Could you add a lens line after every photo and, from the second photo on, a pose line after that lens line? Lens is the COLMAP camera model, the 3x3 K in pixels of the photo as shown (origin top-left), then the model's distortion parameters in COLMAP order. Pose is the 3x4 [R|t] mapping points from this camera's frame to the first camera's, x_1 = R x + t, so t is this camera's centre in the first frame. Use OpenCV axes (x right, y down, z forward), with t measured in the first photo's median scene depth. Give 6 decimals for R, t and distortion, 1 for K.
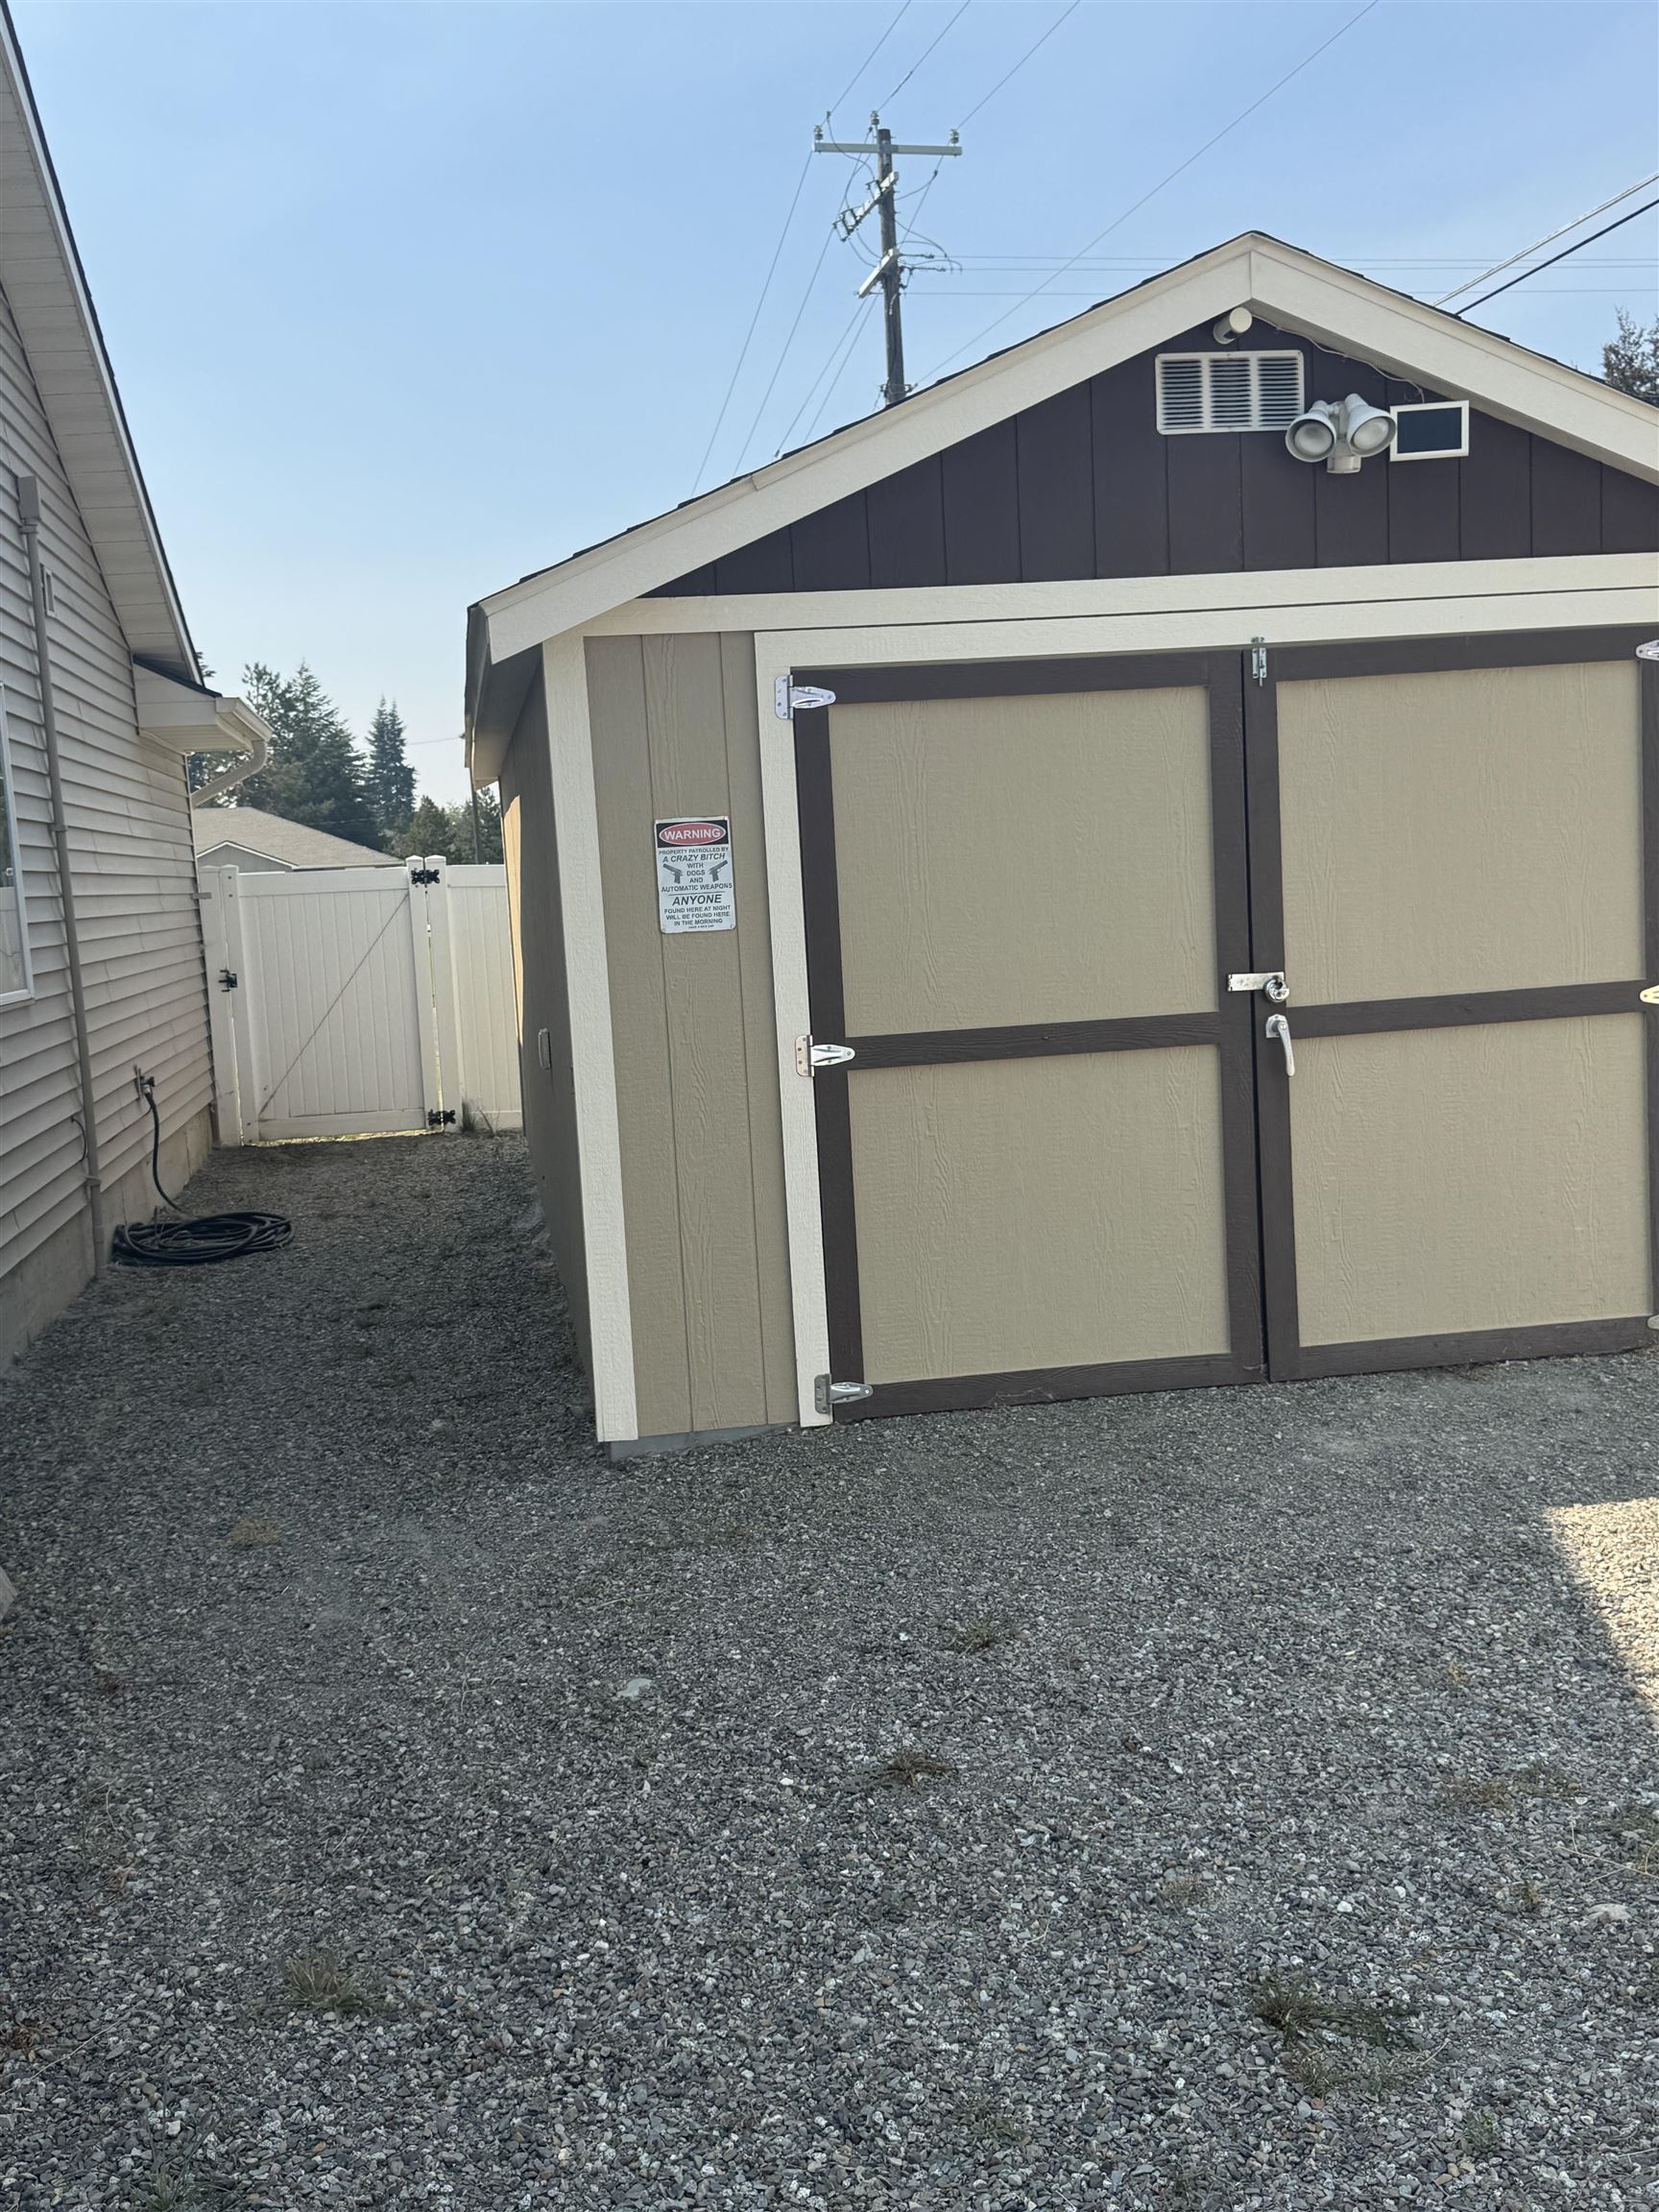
lens RADIAL K [[2214.5, 0, 824.5], [0, 2214.5, 1113.1], [0, 0, 1]] dist [0.198375, -0.458082]
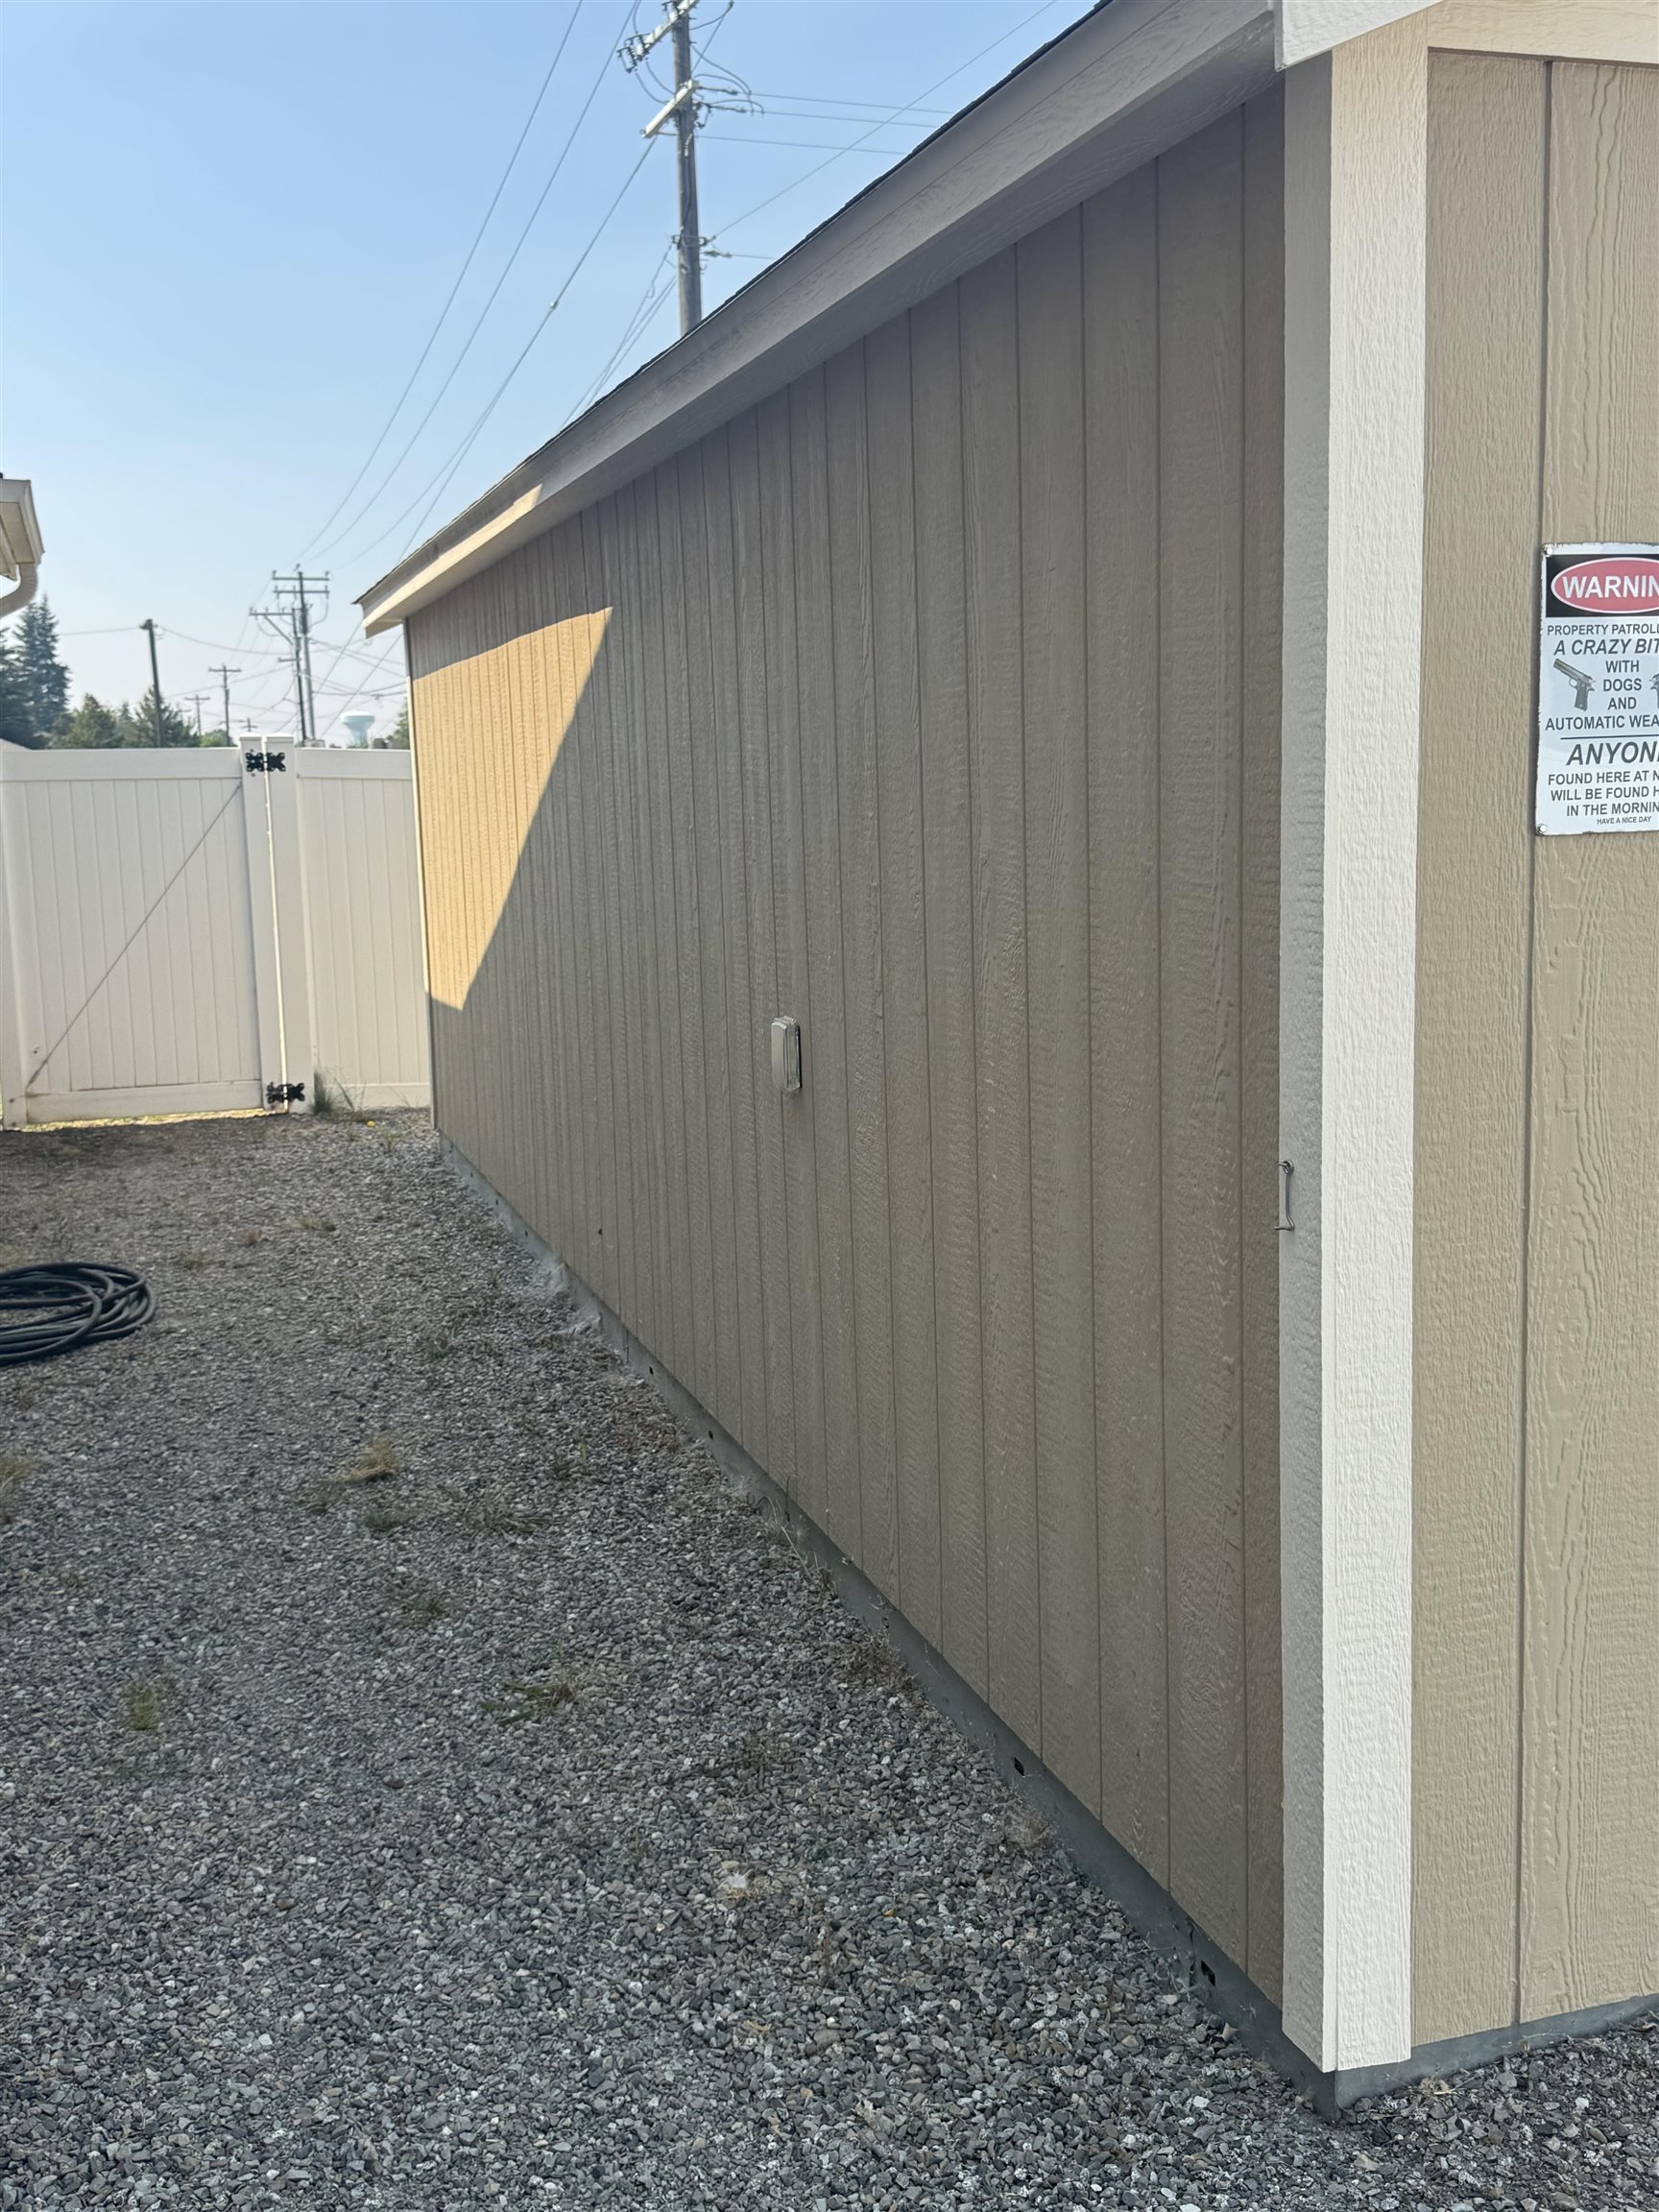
lens RADIAL K [[2214.5, 0, 824.5], [0, 2214.5, 1113.1], [0, 0, 1]] dist [0.198375, -0.458082]
pose [[0.989375, 0.008417, 0.145142, -0.103083], [-0.013072, 0.999429, 0.031149, -0.016700], [-0.144797, -0.032715, 0.988920, 0.245630]]
